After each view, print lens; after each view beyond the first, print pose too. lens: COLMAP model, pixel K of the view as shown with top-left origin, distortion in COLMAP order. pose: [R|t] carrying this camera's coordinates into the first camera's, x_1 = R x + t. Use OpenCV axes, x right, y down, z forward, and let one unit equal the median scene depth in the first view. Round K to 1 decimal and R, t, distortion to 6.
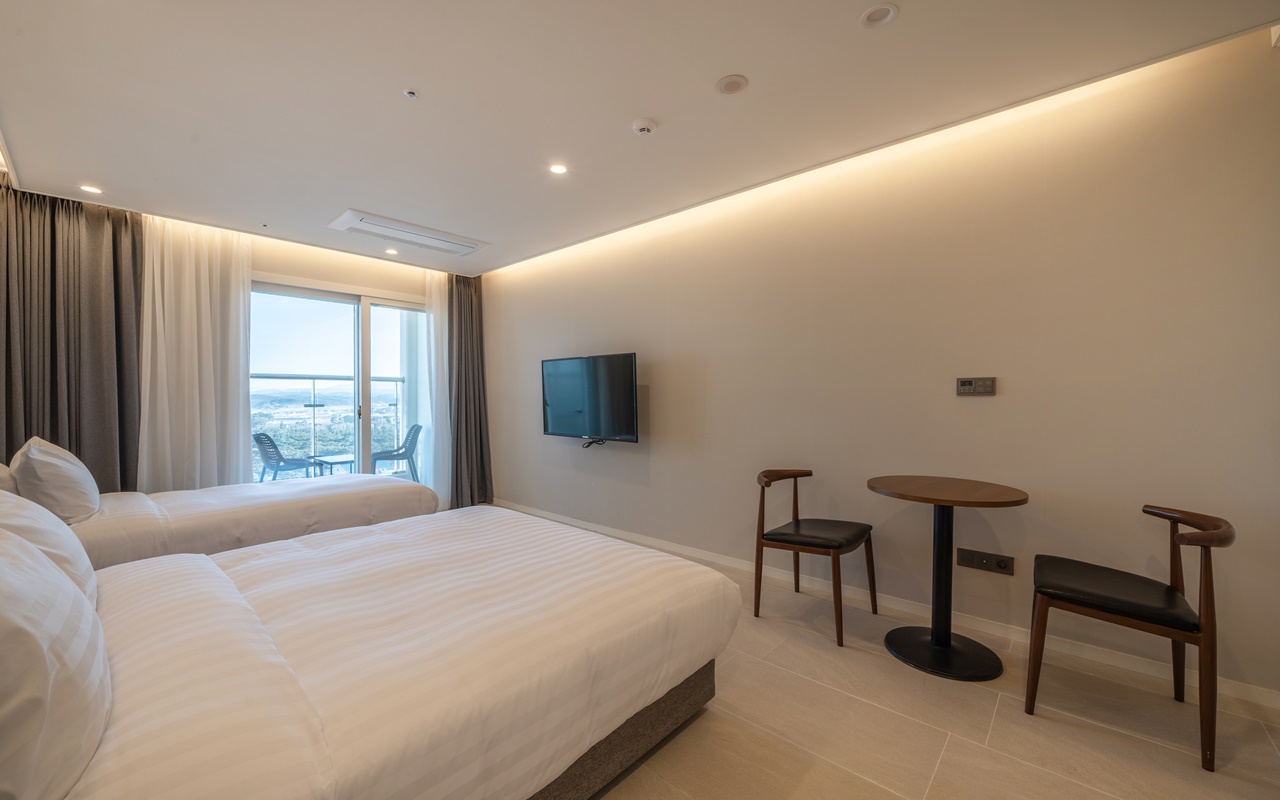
lens RADIAL K [[474.6, 0, 643.4], [0, 474.6, 401.9], [0, 0, 1]] dist [-0.006598, -0.000038]
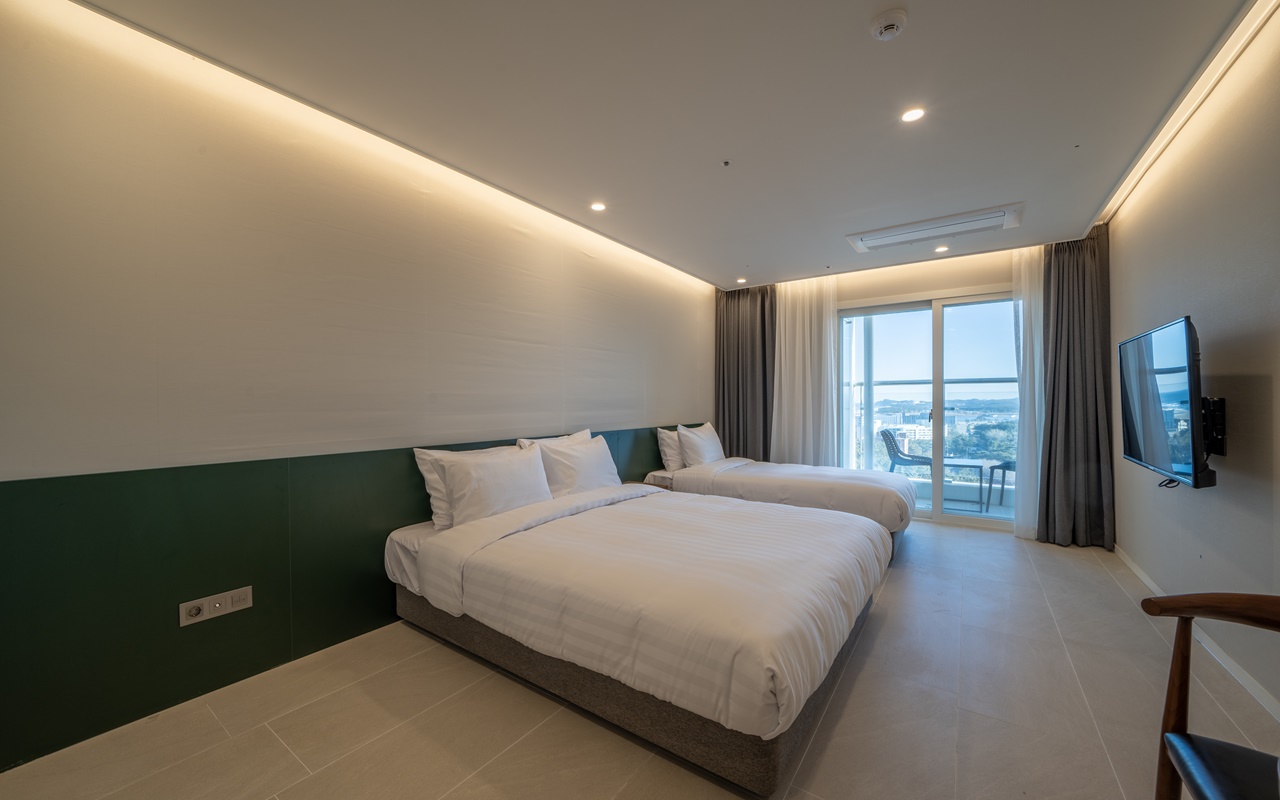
lens RADIAL K [[474.6, 0, 643.4], [0, 474.6, 401.9], [0, 0, 1]] dist [-0.006598, -0.000038]
pose [[0.136745, 0.001144, -0.990606, 0.355542], [-0.008099, 0.999967, 0.000036, -0.003265], [0.990573, 0.008018, 0.136750, 0.289229]]
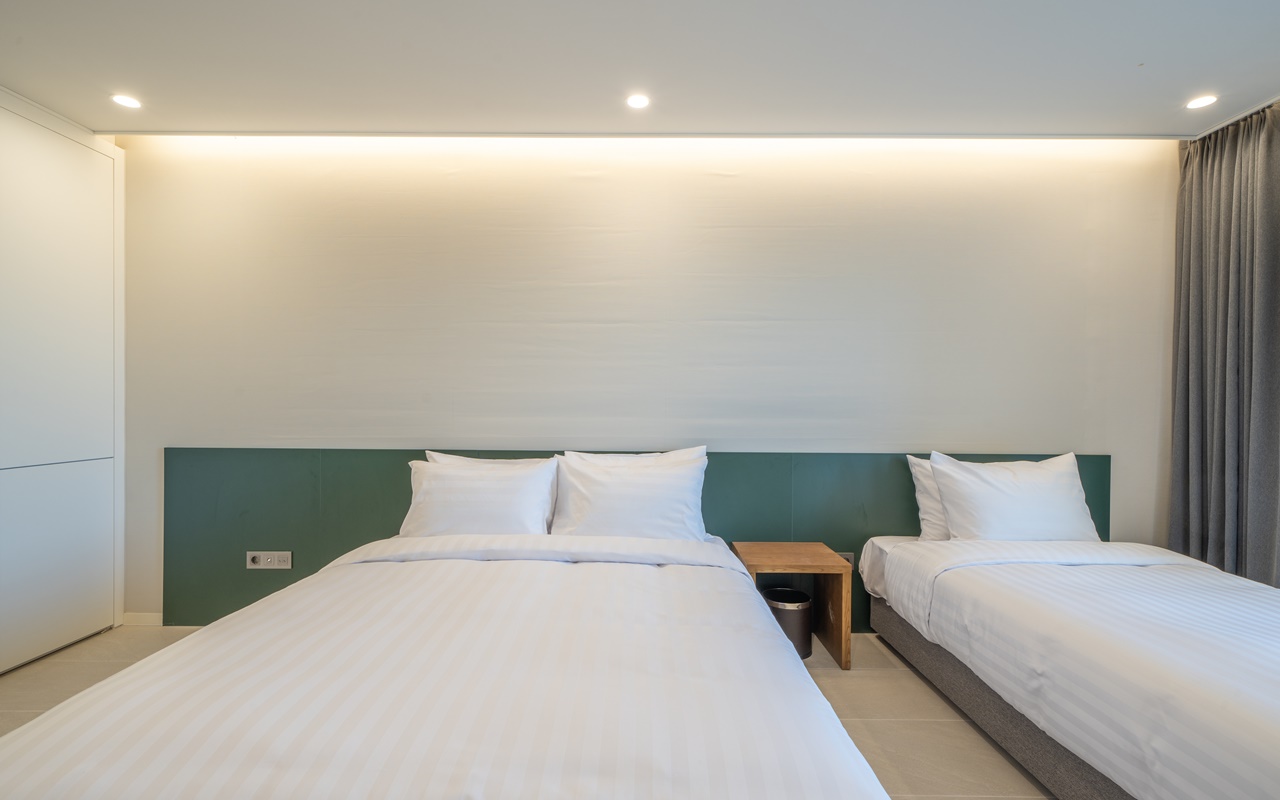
lens RADIAL K [[494.2, 0, 637.2], [0, 494.2, 404.3], [0, 0, 1]] dist [0.011797, -0.000004]
pose [[-0.727573, -0.004048, -0.686018, -0.064969], [-0.017351, 0.999771, 0.012502, -0.007946], [0.685811, 0.020999, -0.727477, 0.692964]]
